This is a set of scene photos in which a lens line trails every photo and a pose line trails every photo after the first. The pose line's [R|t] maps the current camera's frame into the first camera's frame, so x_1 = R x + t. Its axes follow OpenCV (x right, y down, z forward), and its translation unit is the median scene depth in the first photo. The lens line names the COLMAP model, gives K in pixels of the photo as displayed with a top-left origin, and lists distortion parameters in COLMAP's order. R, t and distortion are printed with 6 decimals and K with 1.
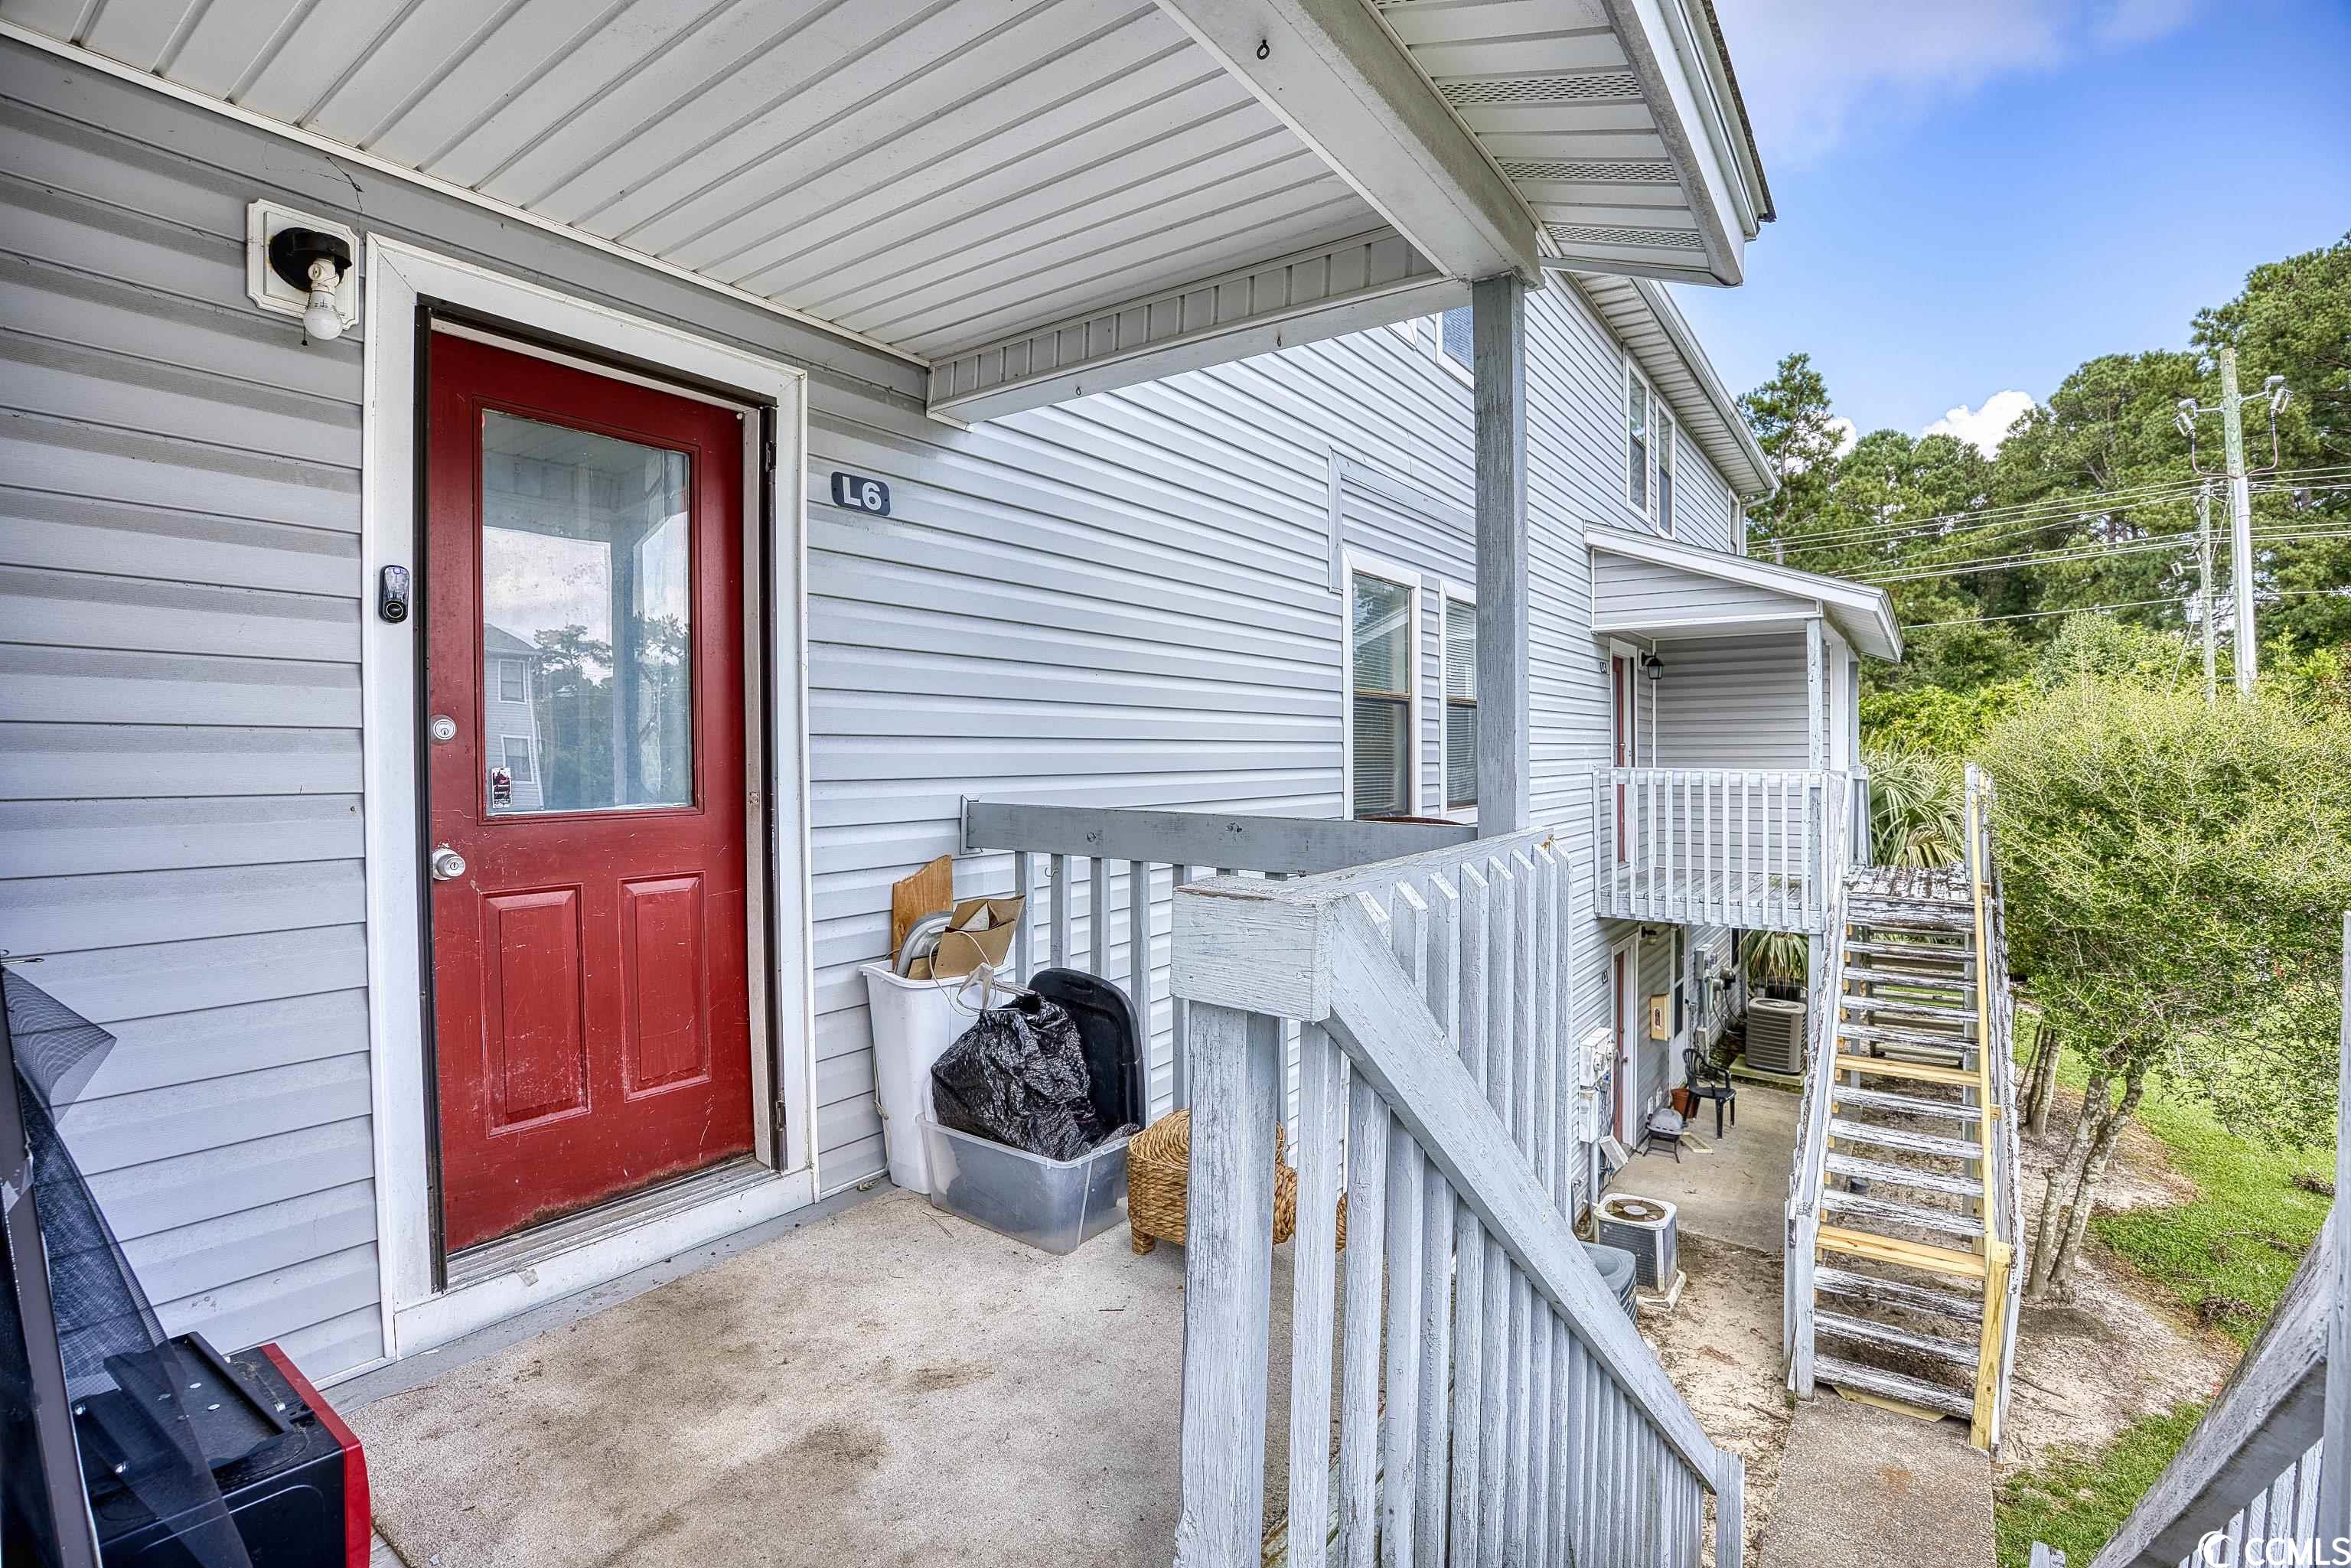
lens RADIAL K [[1086.9, 0, 1183.4], [0, 1086.9, 773.8], [0, 0, 1]] dist [-0.058553, 0.012386]
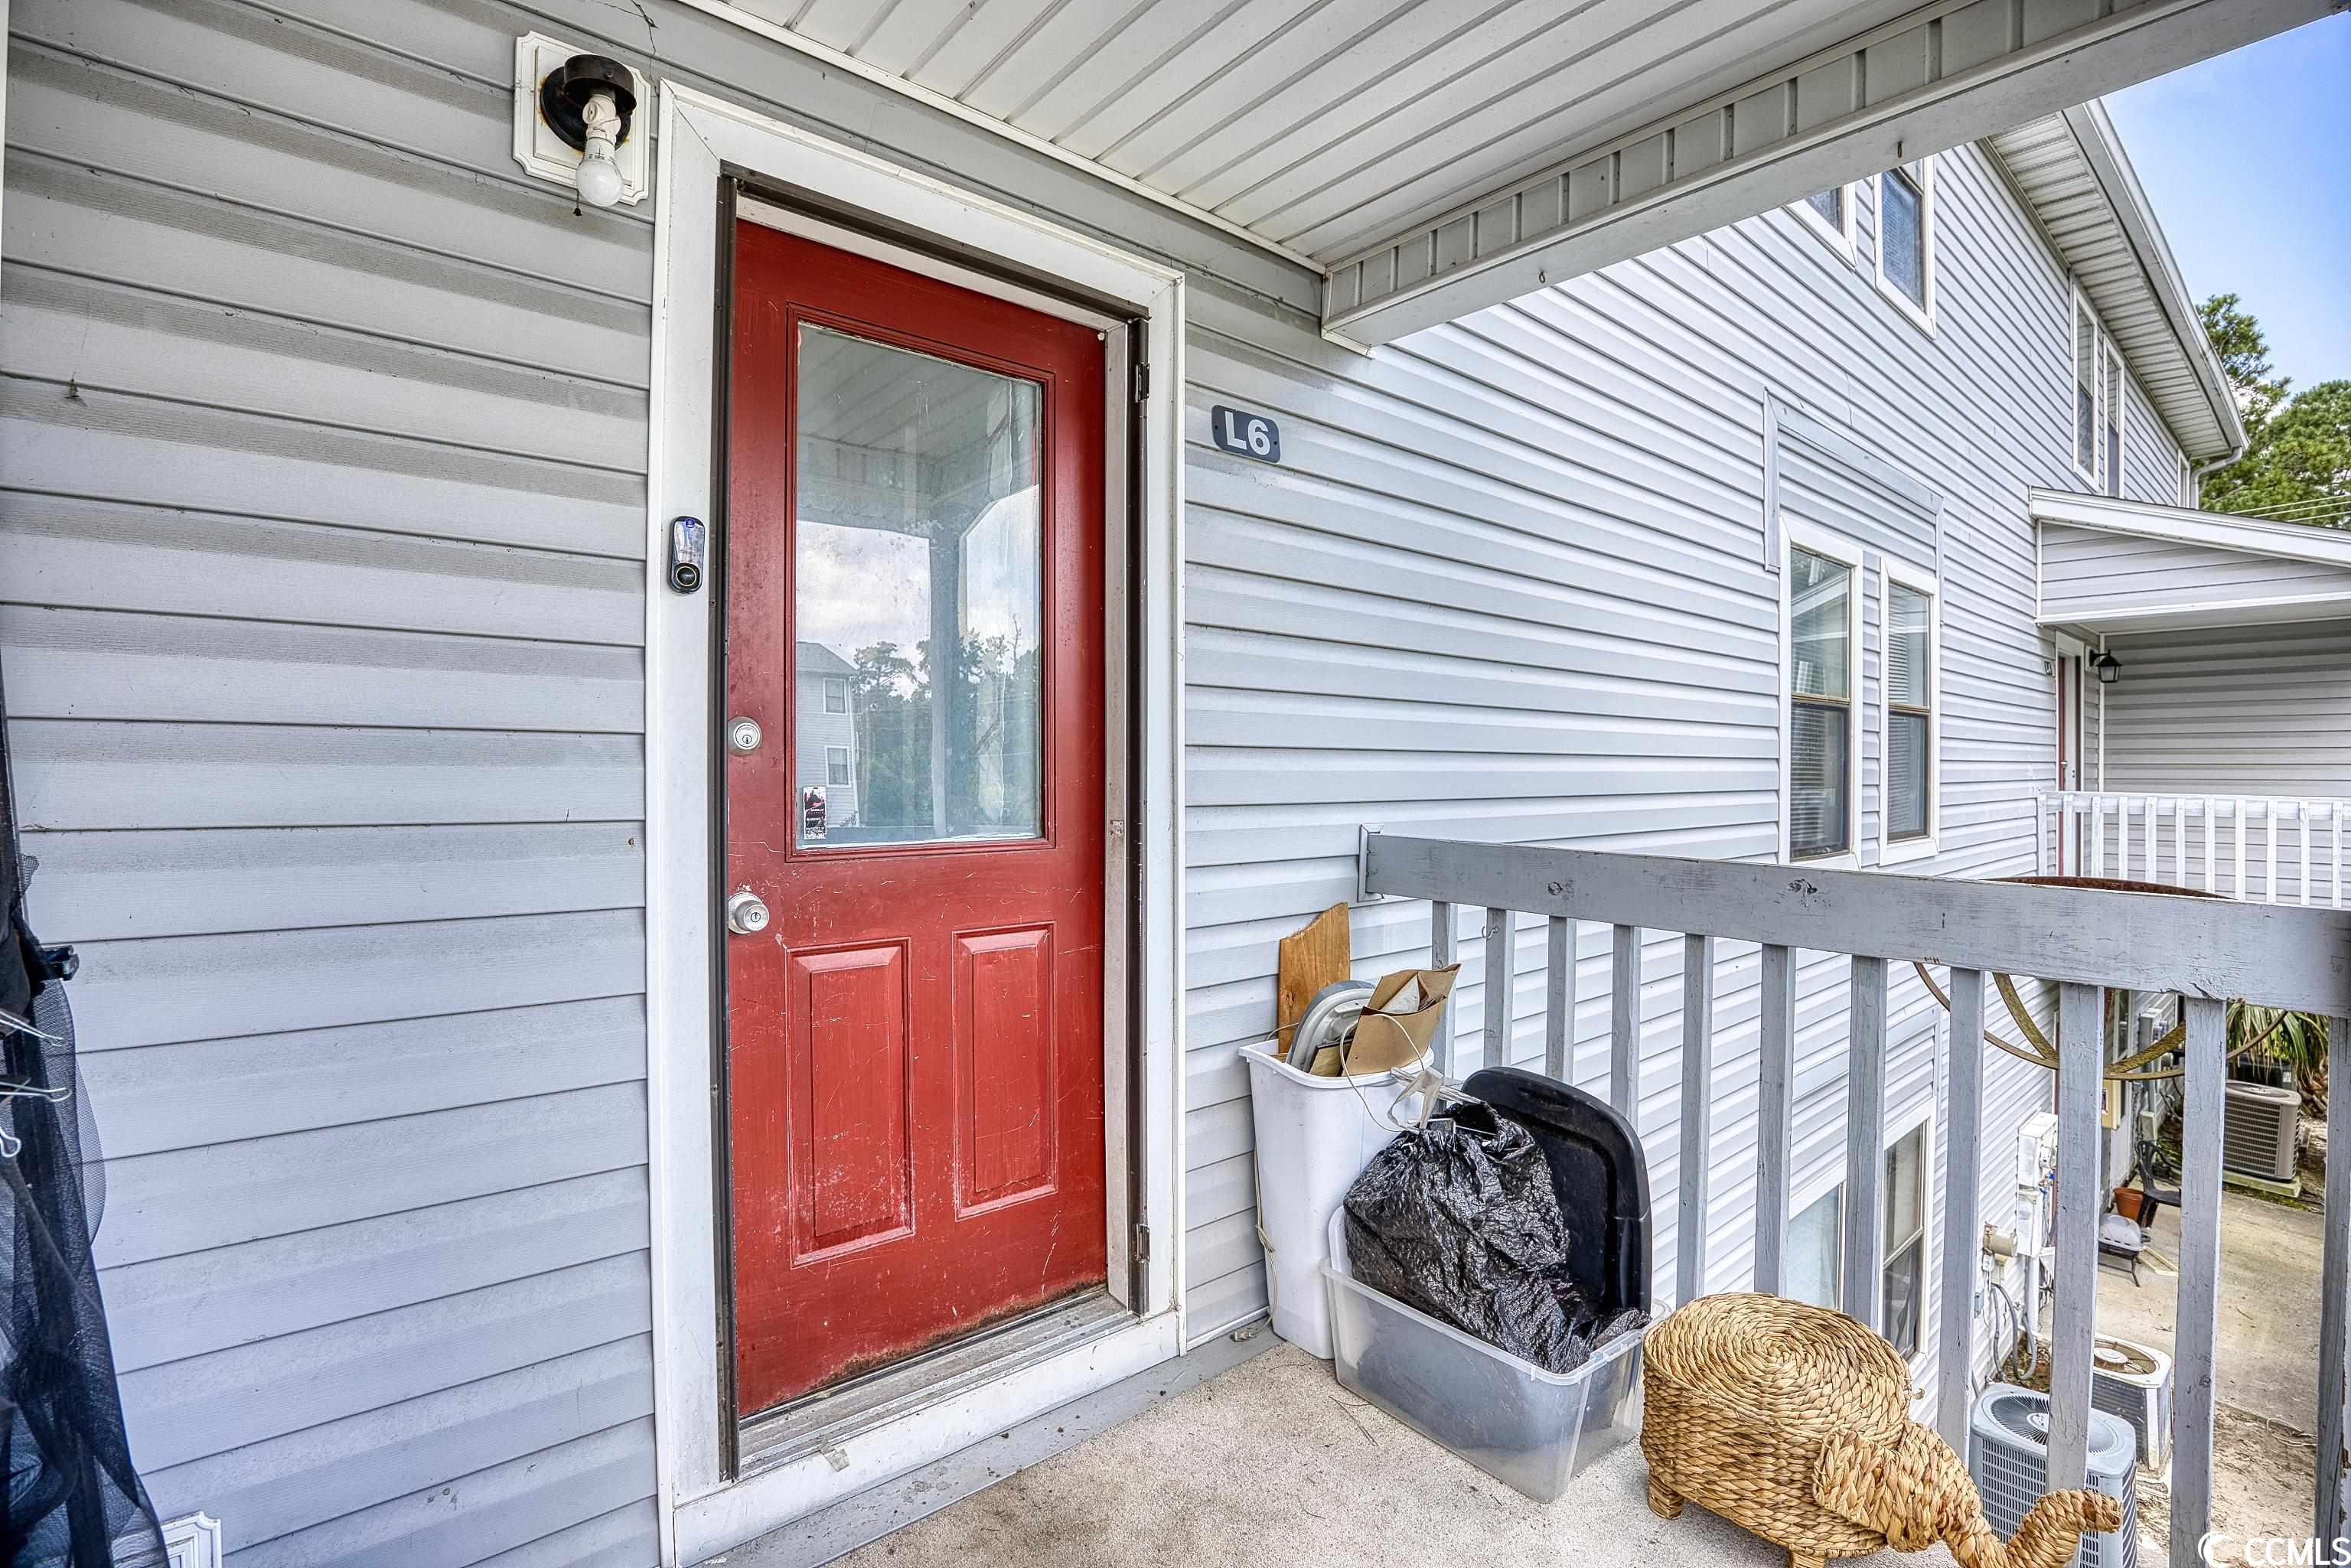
lens RADIAL K [[1086.9, 0, 1184.5], [0, 1086.9, 779.5], [0, 0, 1]] dist [-0.058553, 0.012386]
pose [[0.969509, 0.010063, -0.244848, -0.159304], [-0.011912, 0.999911, -0.006071, -0.007755], [0.244765, 0.008803, 0.969542, 0.256285]]
